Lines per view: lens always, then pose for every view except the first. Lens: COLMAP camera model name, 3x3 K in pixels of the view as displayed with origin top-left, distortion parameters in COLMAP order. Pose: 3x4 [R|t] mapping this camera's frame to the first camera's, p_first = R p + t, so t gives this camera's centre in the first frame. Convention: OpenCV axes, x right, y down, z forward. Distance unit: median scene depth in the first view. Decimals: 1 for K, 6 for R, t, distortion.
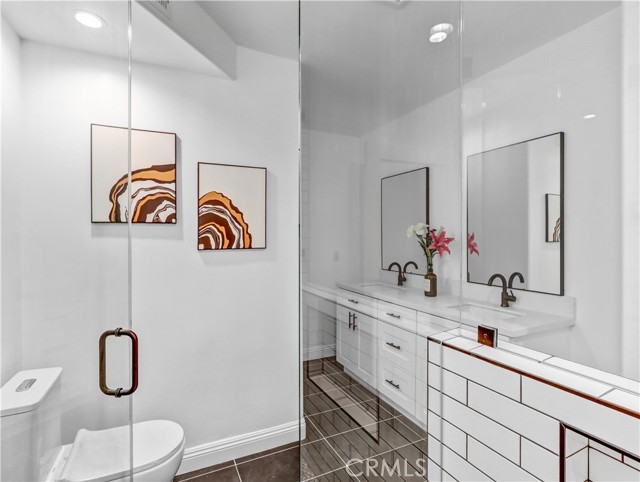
lens RADIAL K [[334.4, 0, 320.0], [0, 334.4, 241.0], [0, 0, 1]] dist [-0.005095, -0.000806]
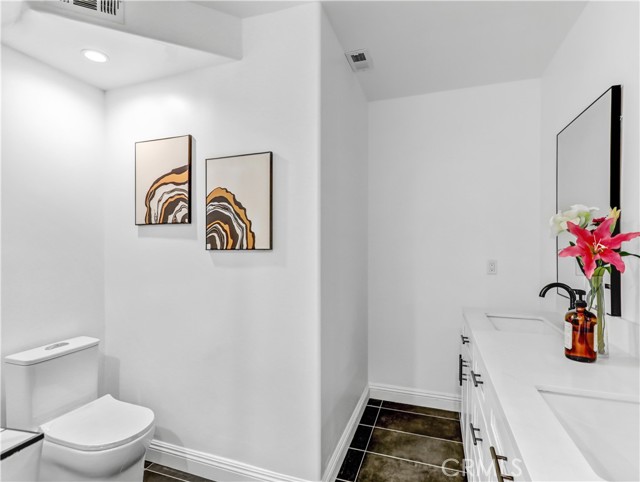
lens RADIAL K [[334.4, 0, 320.0], [0, 334.4, 241.0], [0, 0, 1]] dist [-0.005095, -0.000806]
pose [[0.694756, -0.005733, -0.719222, 0.549733], [-0.008576, 0.999831, -0.016254, 0.013820], [0.719194, 0.017461, 0.694590, 0.561044]]
